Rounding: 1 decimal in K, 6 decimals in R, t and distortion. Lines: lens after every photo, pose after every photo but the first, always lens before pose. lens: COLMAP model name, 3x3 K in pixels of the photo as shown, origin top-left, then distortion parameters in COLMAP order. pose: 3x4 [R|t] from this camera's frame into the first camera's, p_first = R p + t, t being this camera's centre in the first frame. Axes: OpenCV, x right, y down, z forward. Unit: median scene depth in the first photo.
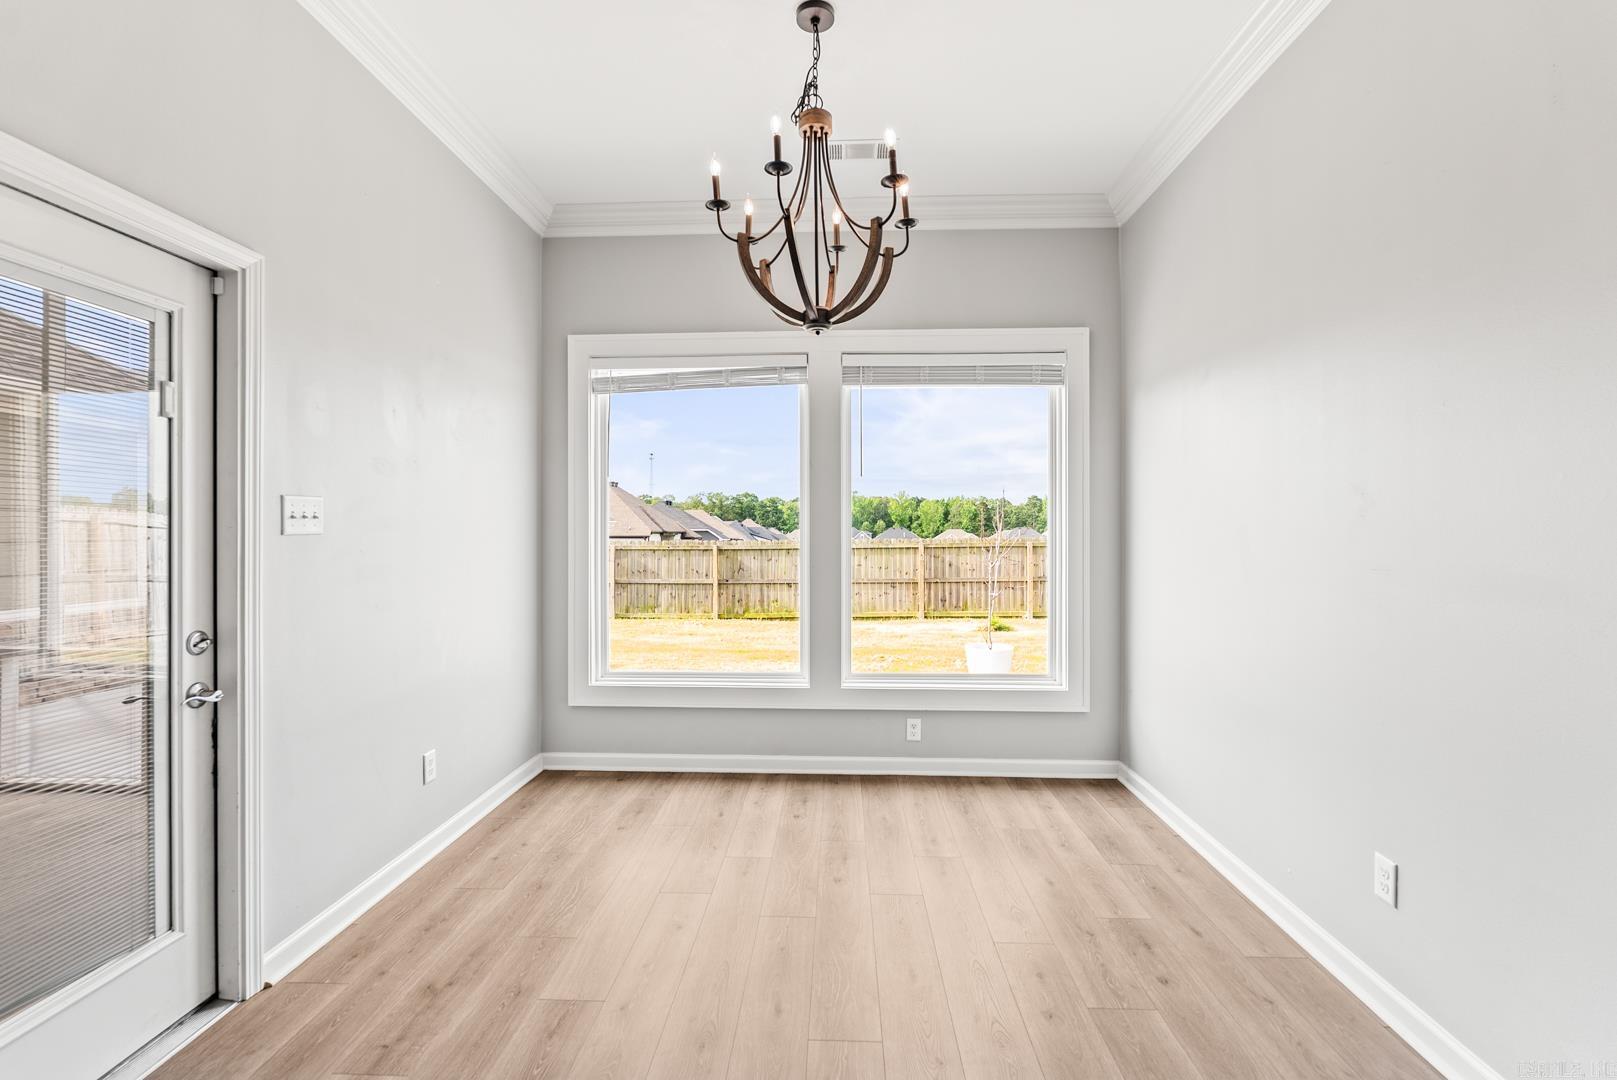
lens RADIAL K [[721.8, 0, 803.6], [0, 721.8, 530.1], [0, 0, 1]] dist [-0.009548, 0.000895]
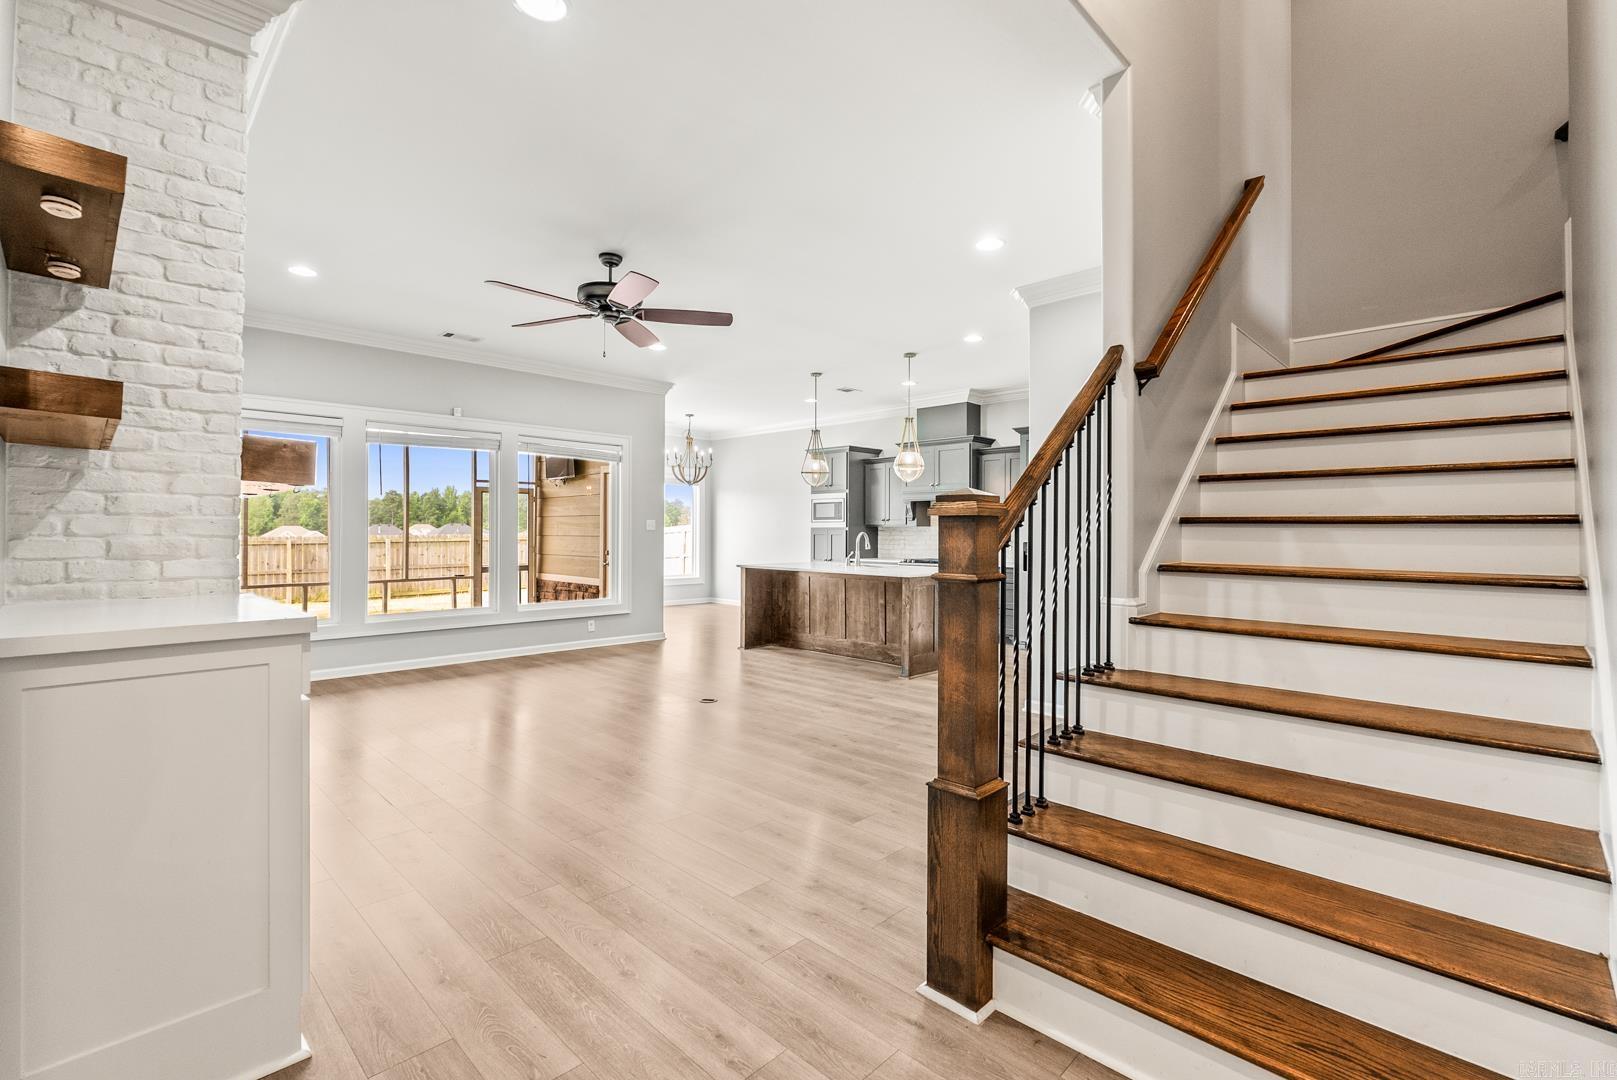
lens RADIAL K [[721.8, 0, 804.1], [0, 721.8, 535.7], [0, 0, 1]] dist [-0.009548, 0.000895]
pose [[0.670590, -0.001340, 0.741827, -3.025333], [-0.006560, 0.999949, 0.007736, -0.002846], [-0.741799, -0.010054, 0.670546, -2.741775]]
